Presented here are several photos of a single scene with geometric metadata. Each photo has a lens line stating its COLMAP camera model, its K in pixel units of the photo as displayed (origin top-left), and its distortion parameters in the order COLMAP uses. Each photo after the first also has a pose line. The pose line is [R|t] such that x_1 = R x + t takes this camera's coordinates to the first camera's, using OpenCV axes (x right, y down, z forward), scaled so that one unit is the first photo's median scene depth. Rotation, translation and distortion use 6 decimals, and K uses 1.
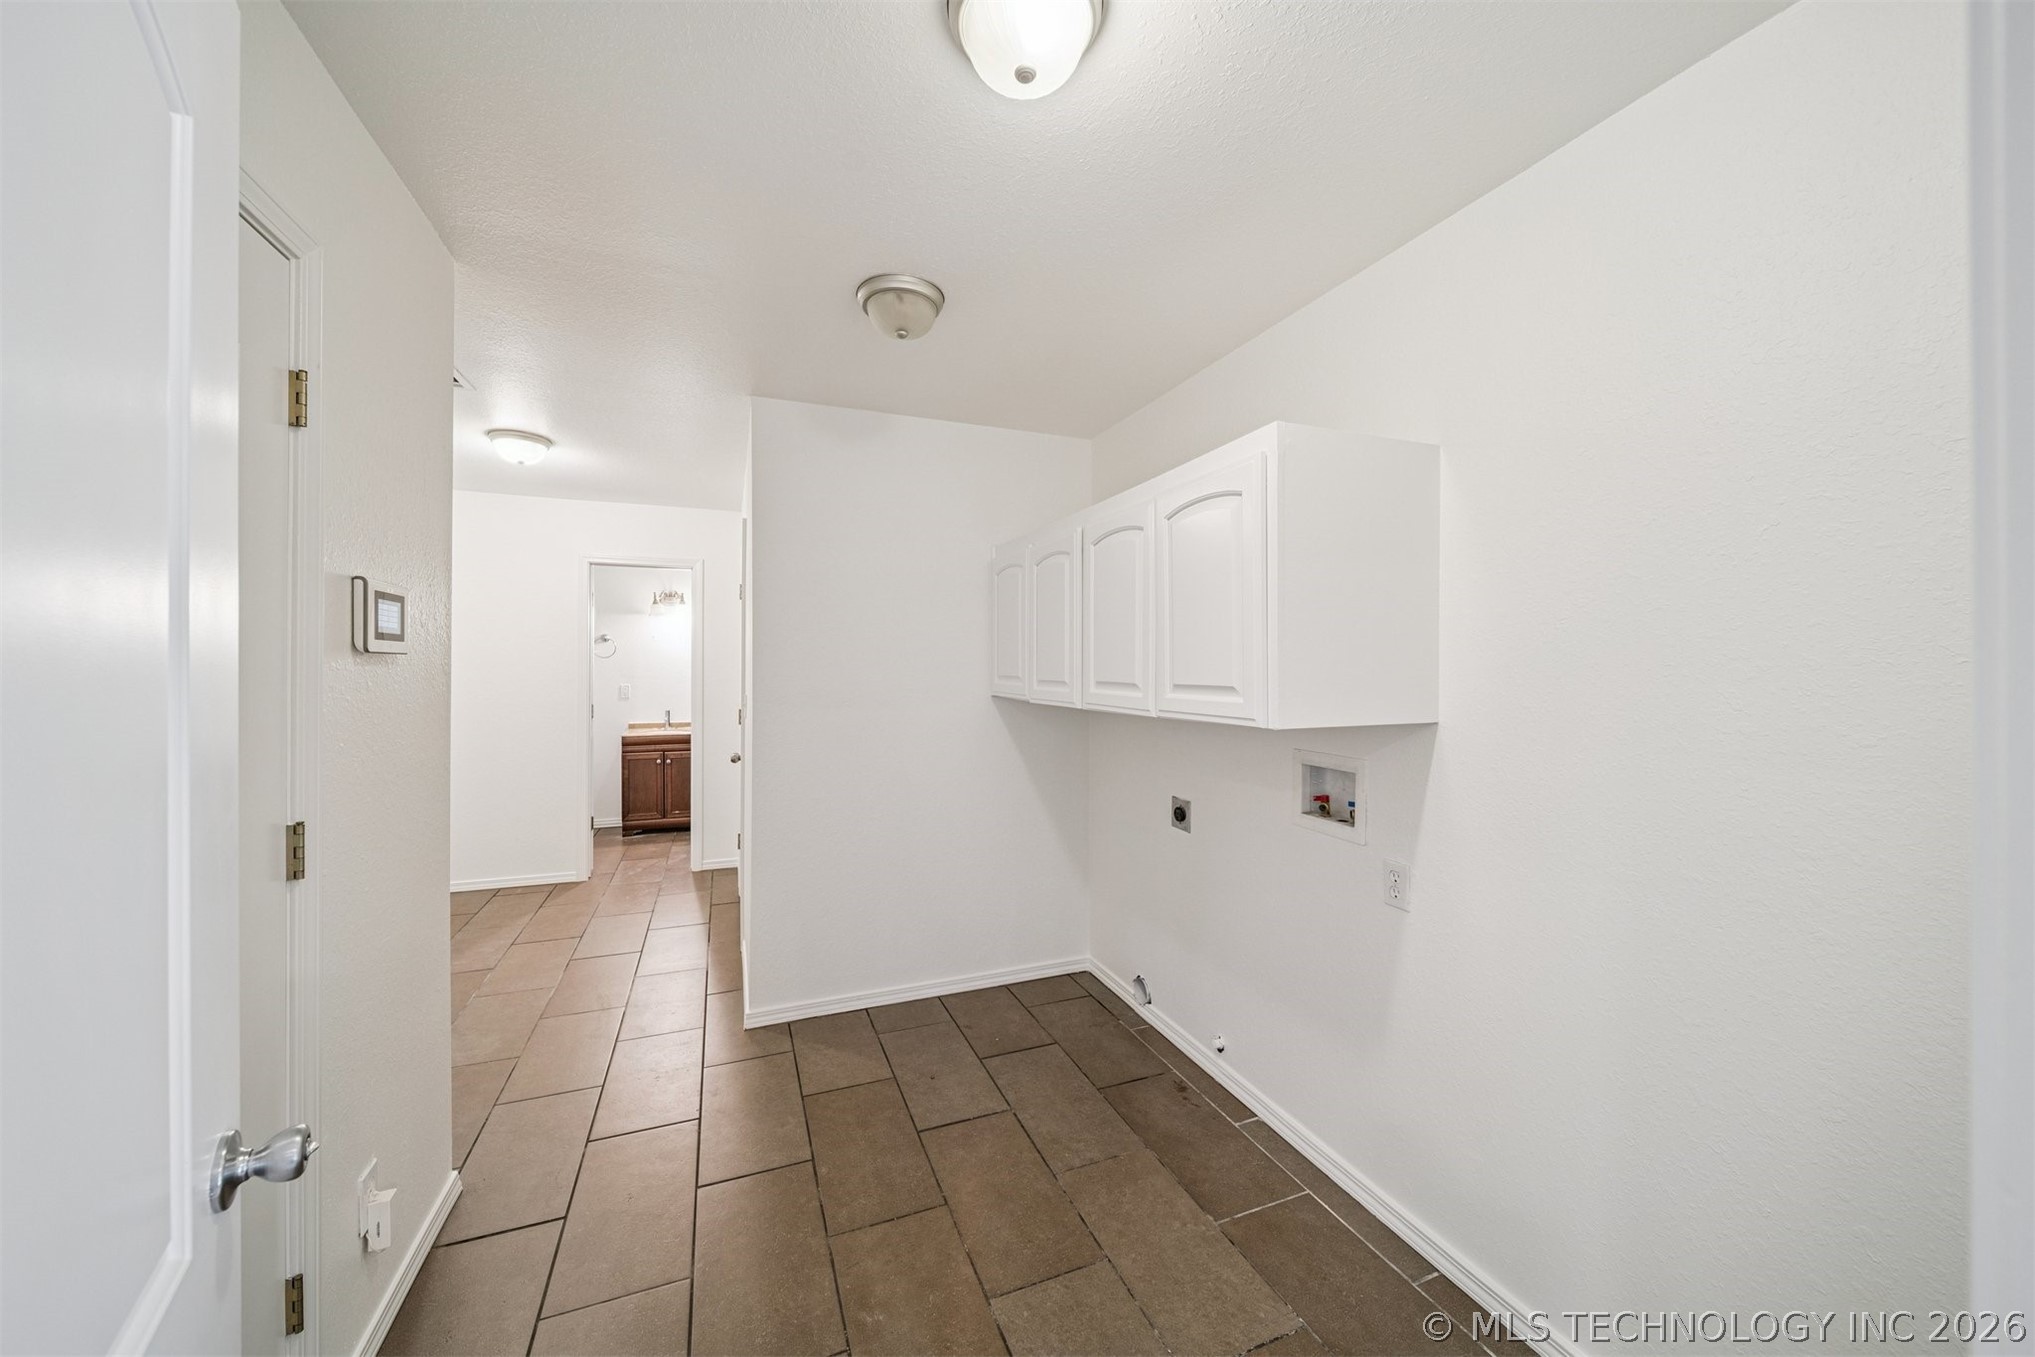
lens RADIAL K [[714.0, 0, 1009.5], [0, 714.0, 666.8], [0, 0, 1]] dist [0.000520, -0.001060]
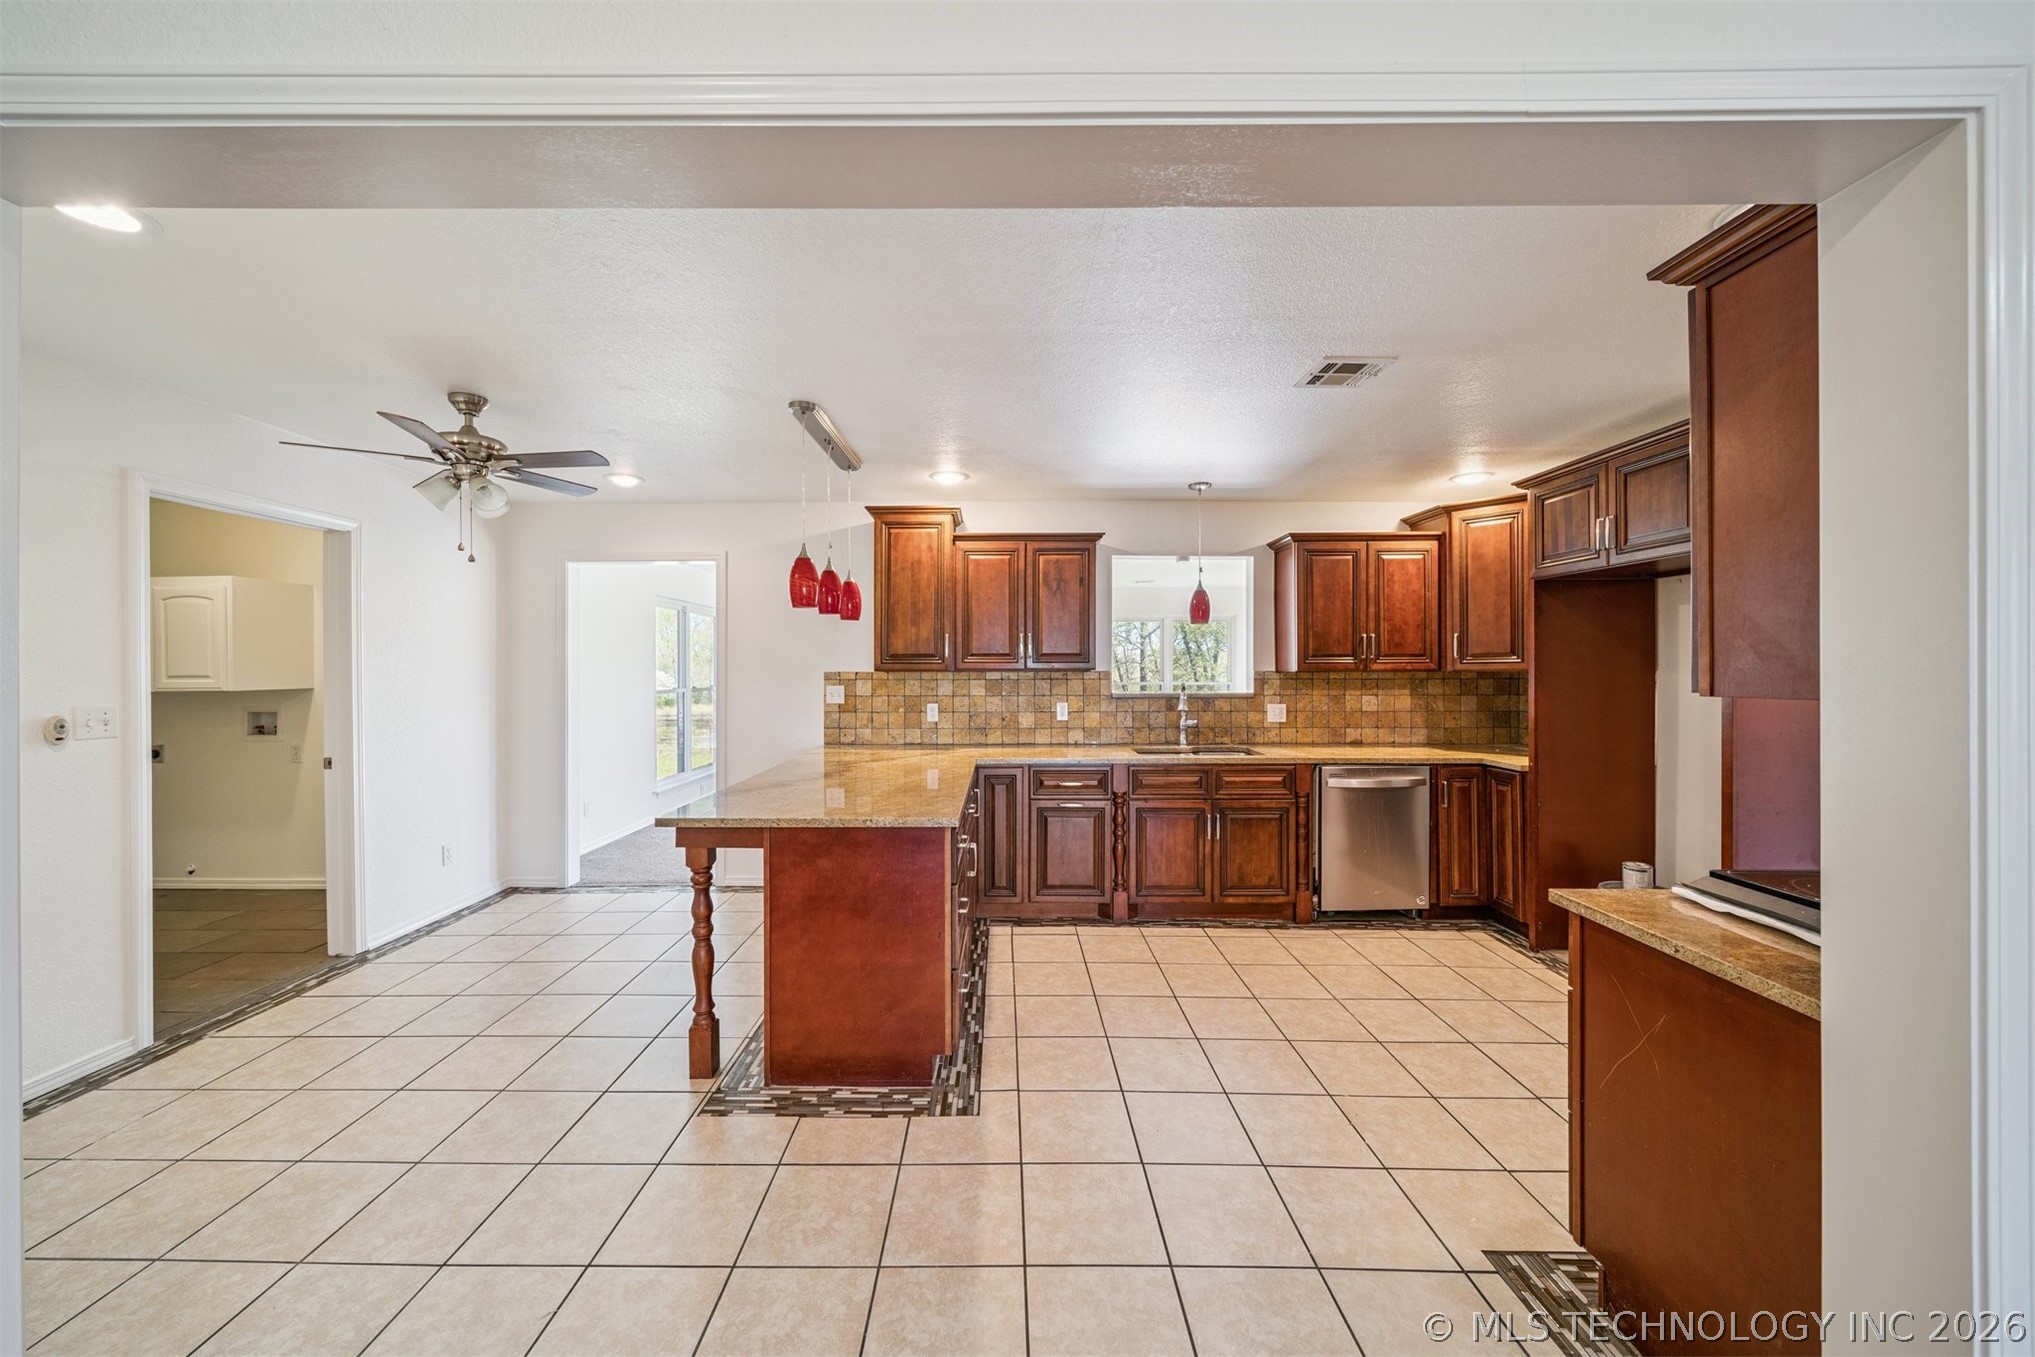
lens RADIAL K [[714.0, 0, 1002.2], [0, 714.0, 668.8], [0, 0, 1]] dist [0.000520, -0.001060]
pose [[0.372201, -0.004415, 0.928142, -0.304353], [0.005502, 0.999982, 0.002550, 0.004167], [-0.928136, 0.004157, 0.372218, -0.787601]]
